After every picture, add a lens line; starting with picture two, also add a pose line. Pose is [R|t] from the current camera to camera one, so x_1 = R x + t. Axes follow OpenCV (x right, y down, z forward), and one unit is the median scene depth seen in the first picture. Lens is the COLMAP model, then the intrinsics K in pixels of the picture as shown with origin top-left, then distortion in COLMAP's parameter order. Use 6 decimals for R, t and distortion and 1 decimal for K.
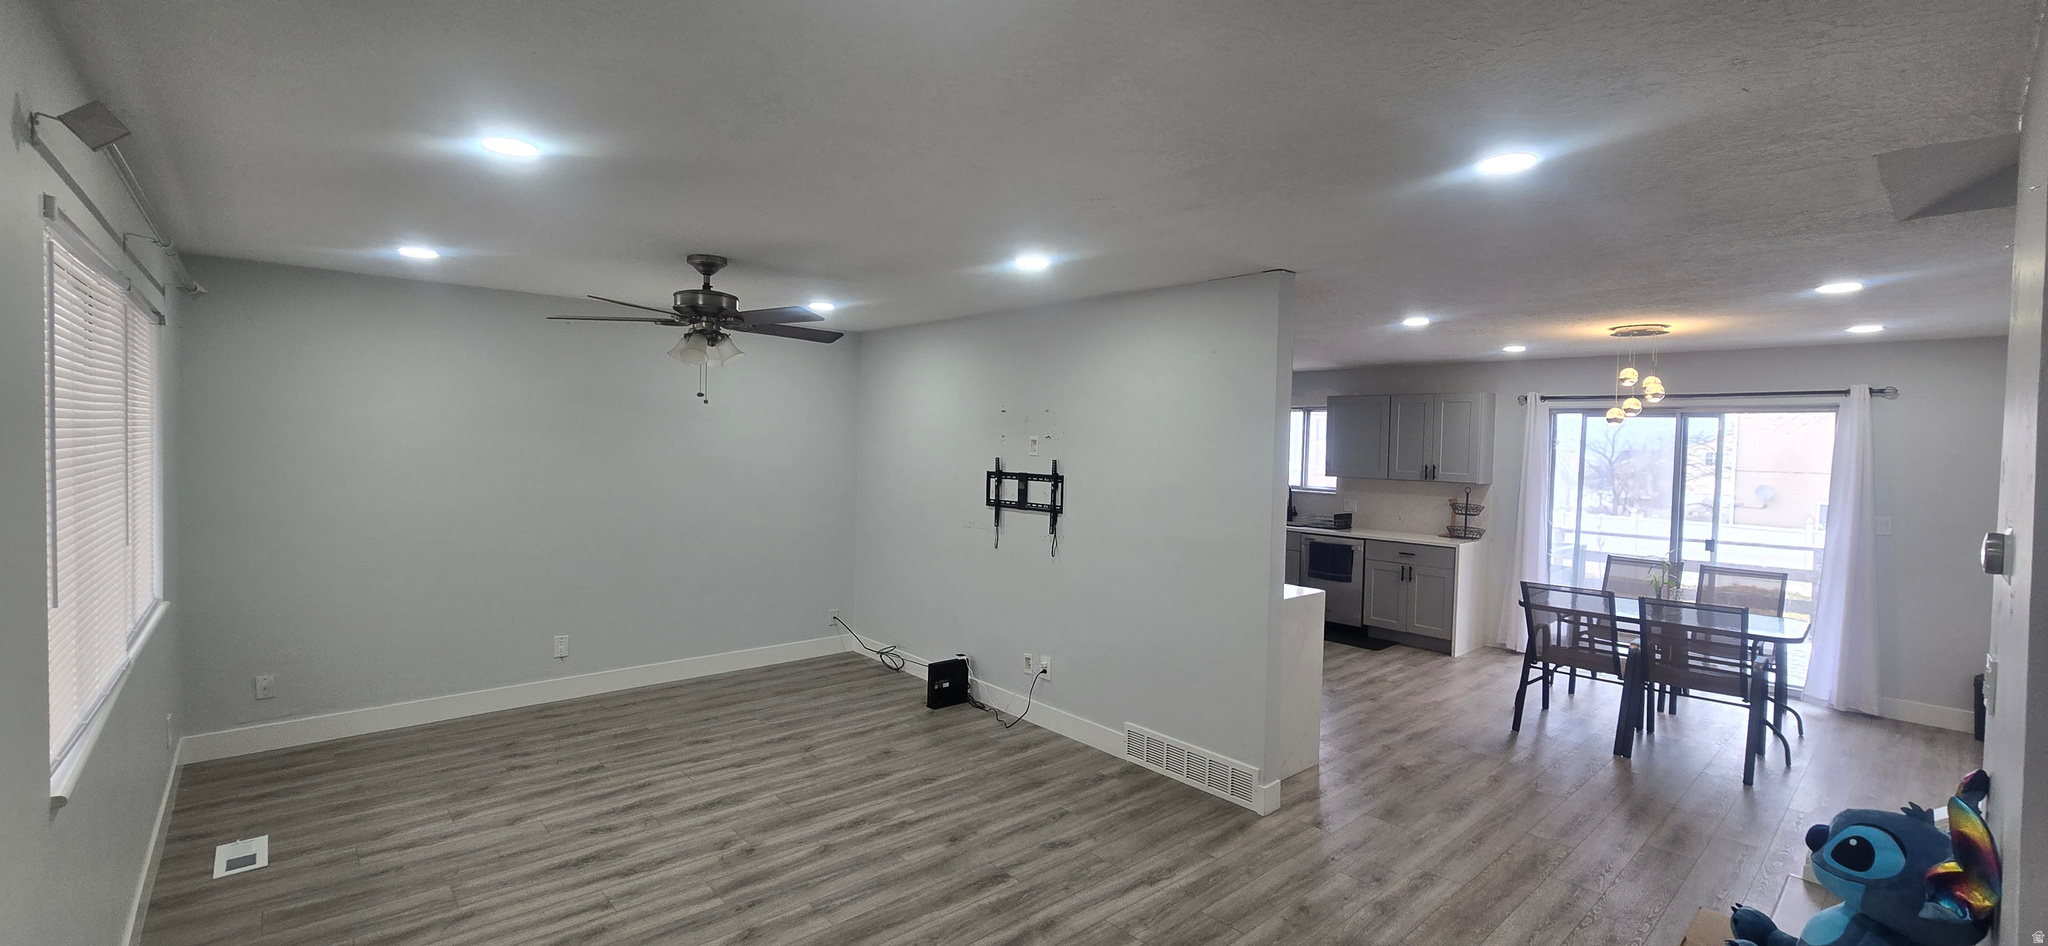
lens RADIAL K [[845.4, 0, 1028.7], [0, 845.4, 472.5], [0, 0, 1]] dist [0.000436, -0.000054]
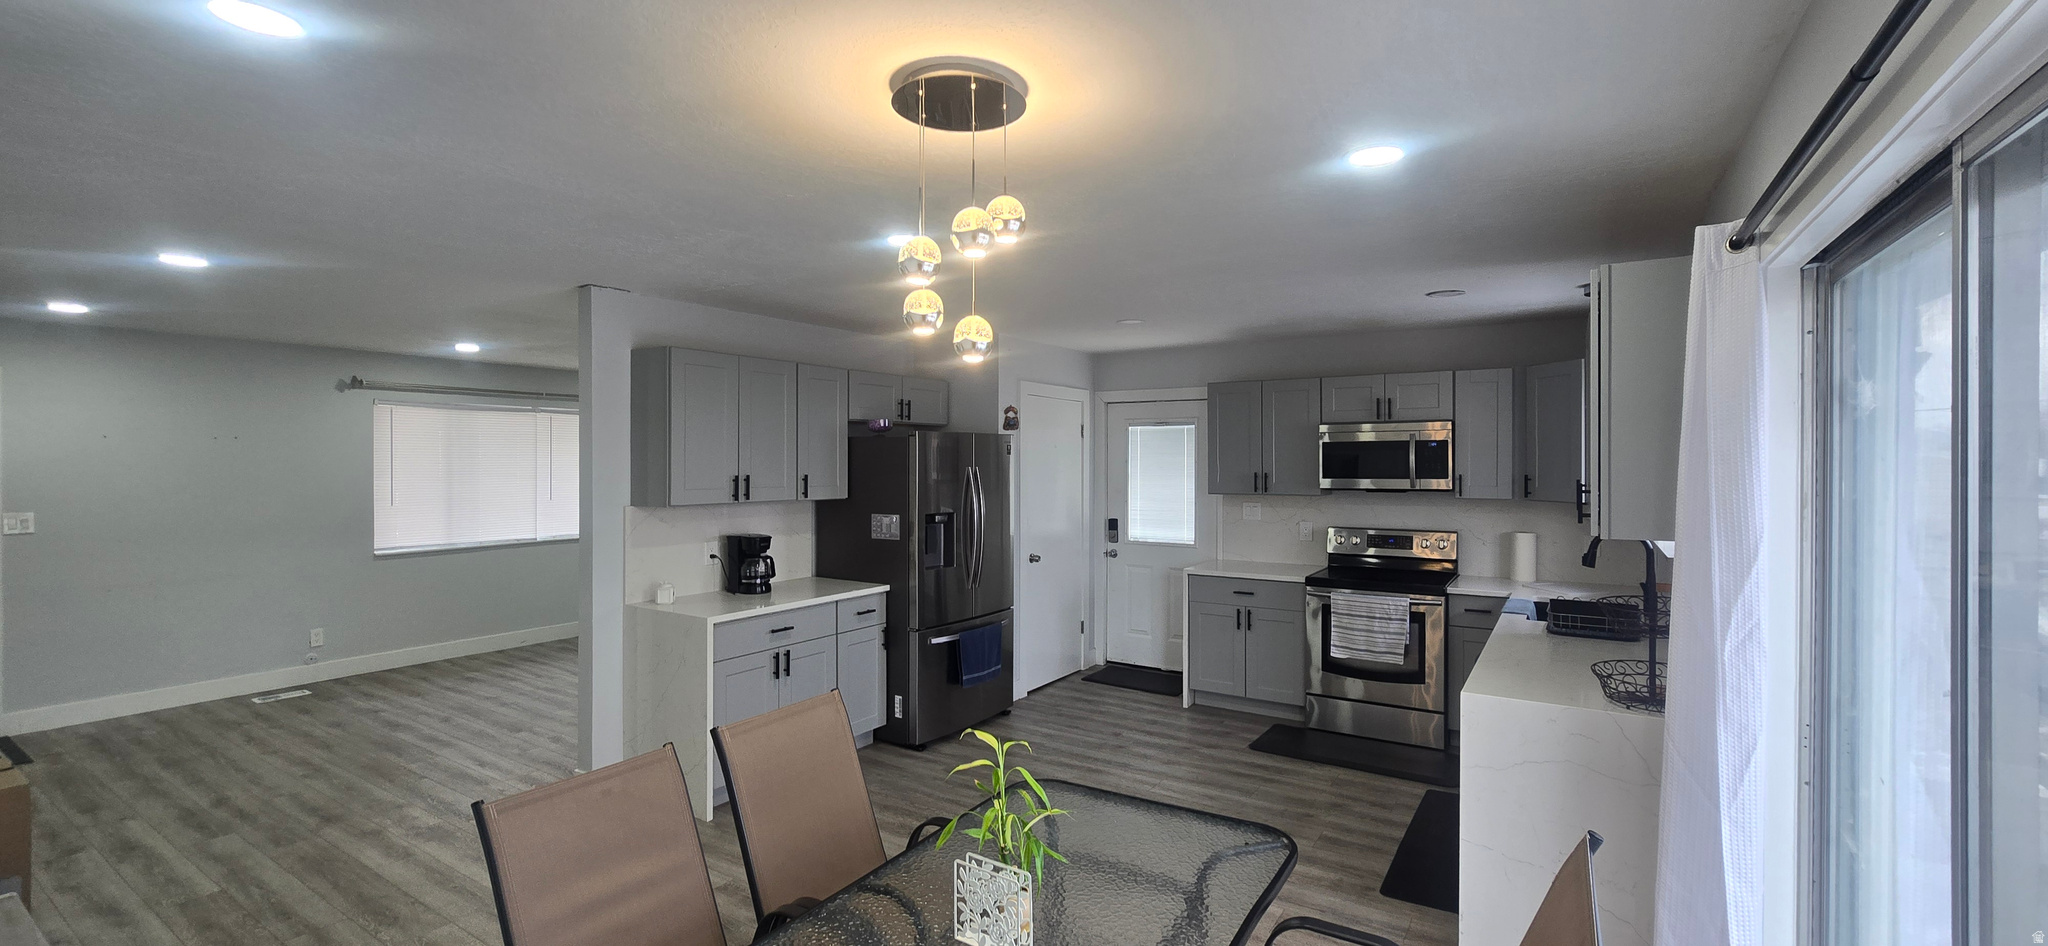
lens RADIAL K [[845.4, 0, 1028.4], [0, 845.4, 461.8], [0, 0, 1]] dist [0.000436, -0.000054]
pose [[0.262188, -0.015590, -0.964891, 0.811369], [-0.031718, 0.999190, -0.024762, -0.004800], [0.964495, 0.037096, 0.261481, 0.694356]]
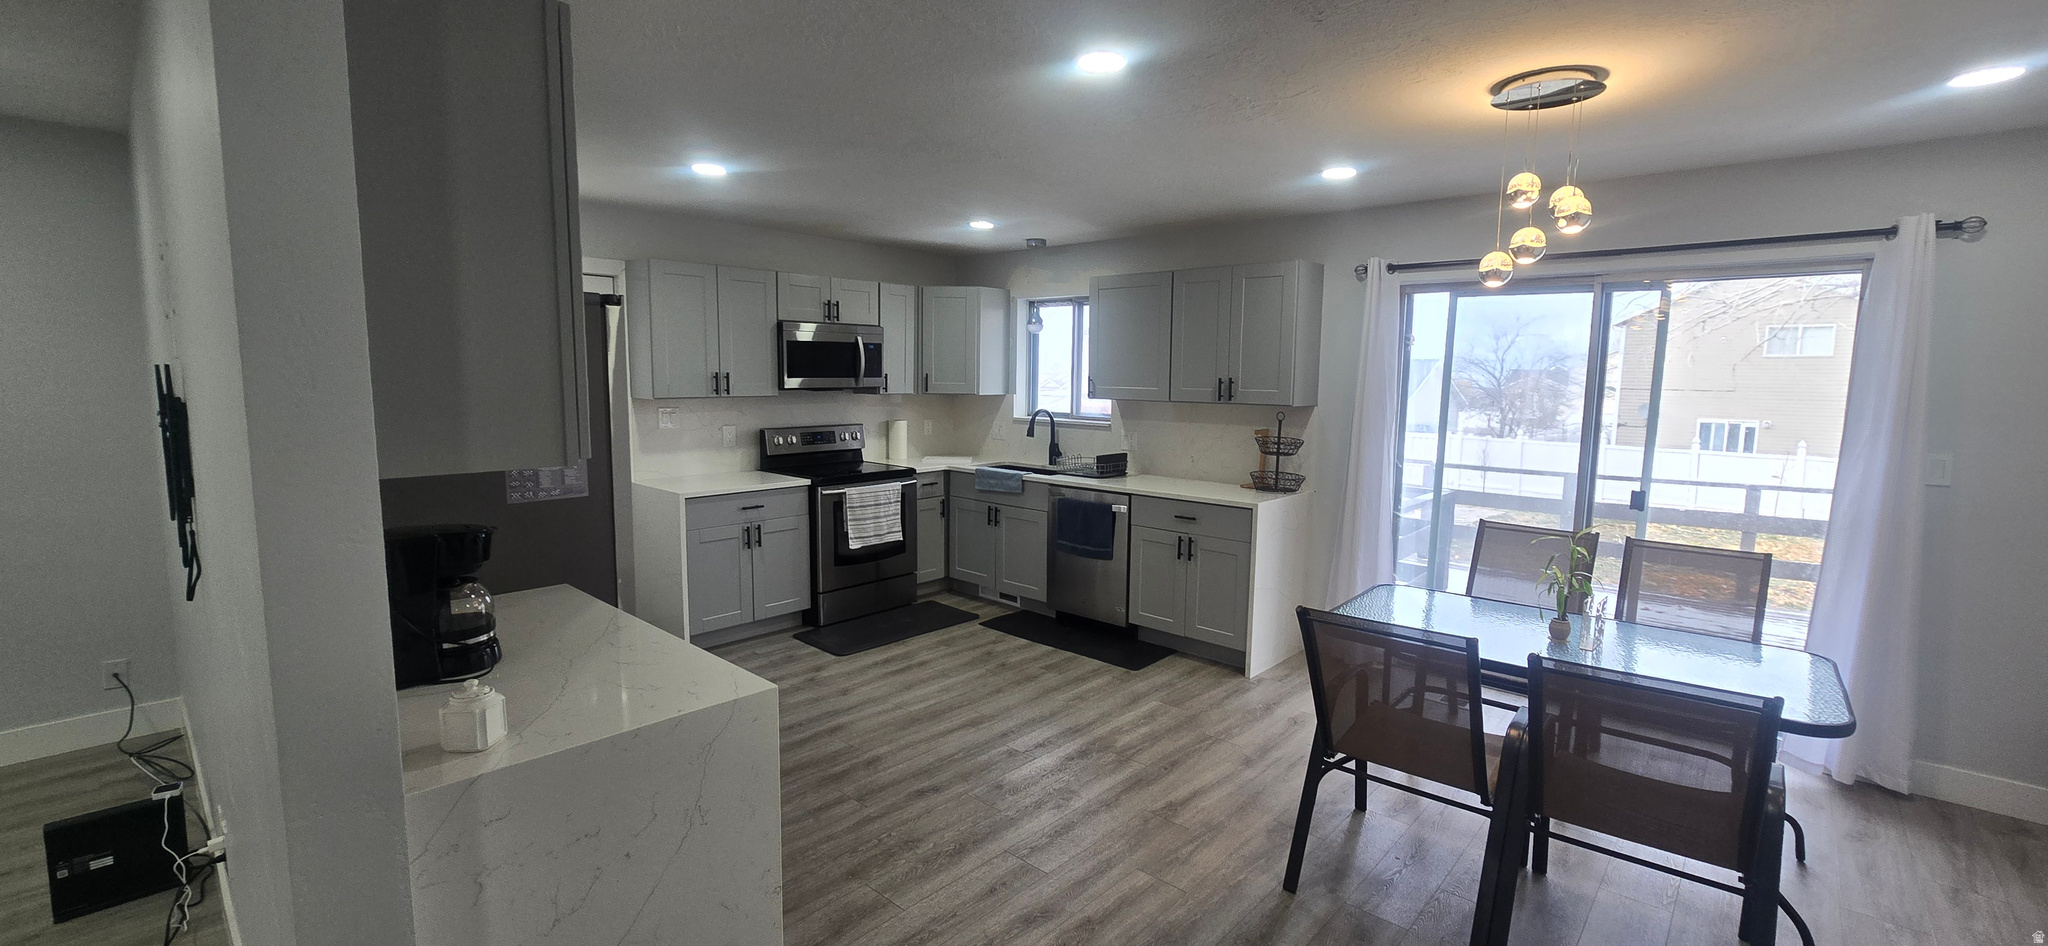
lens RADIAL K [[845.4, 0, 1016.9], [0, 845.4, 472.9], [0, 0, 1]] dist [0.000436, -0.000054]
pose [[0.996236, -0.023234, 0.083511, 0.277188], [0.016167, 0.996307, 0.084328, 0.006386], [-0.085162, -0.082661, 0.992932, 0.390526]]
